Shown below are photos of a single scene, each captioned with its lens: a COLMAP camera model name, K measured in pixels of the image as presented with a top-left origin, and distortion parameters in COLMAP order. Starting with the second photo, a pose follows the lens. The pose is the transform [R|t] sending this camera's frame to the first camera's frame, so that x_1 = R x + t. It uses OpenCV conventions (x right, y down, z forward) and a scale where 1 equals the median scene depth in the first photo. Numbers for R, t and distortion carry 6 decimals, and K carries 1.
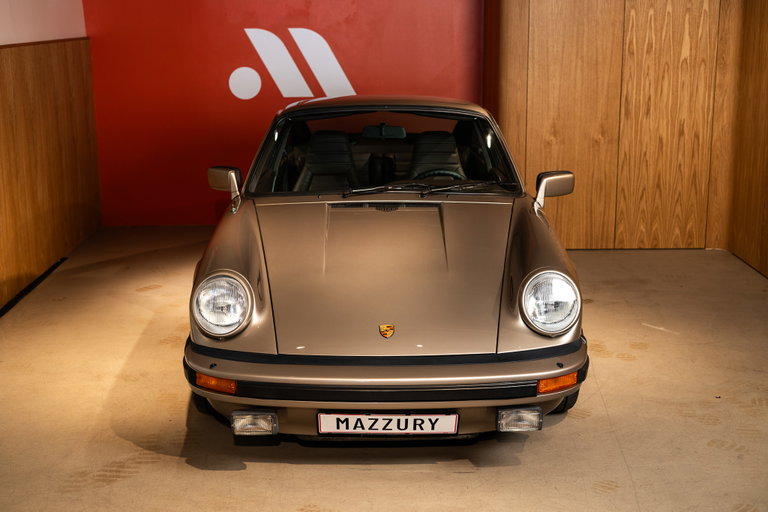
lens RADIAL K [[1094.5, 0, 384.0], [0, 1094.5, 256.0], [0, 0, 1]] dist [0.007114, 0.041880]
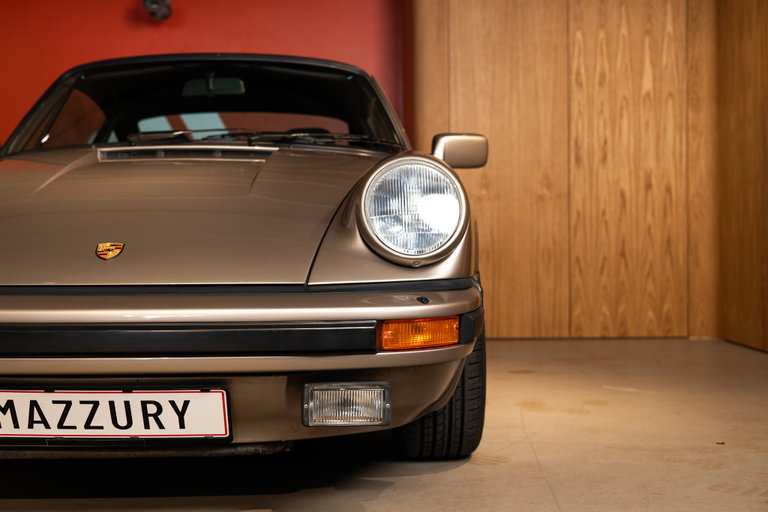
lens RADIAL K [[1094.5, 0, 384.0], [0, 1094.5, 256.0], [0, 0, 1]] dist [0.007114, 0.041880]
pose [[0.999866, -0.002550, 0.016153, 0.070950], [0.005897, 0.977537, -0.210679, 0.101341], [-0.015253, 0.210747, 0.977422, 0.252962]]
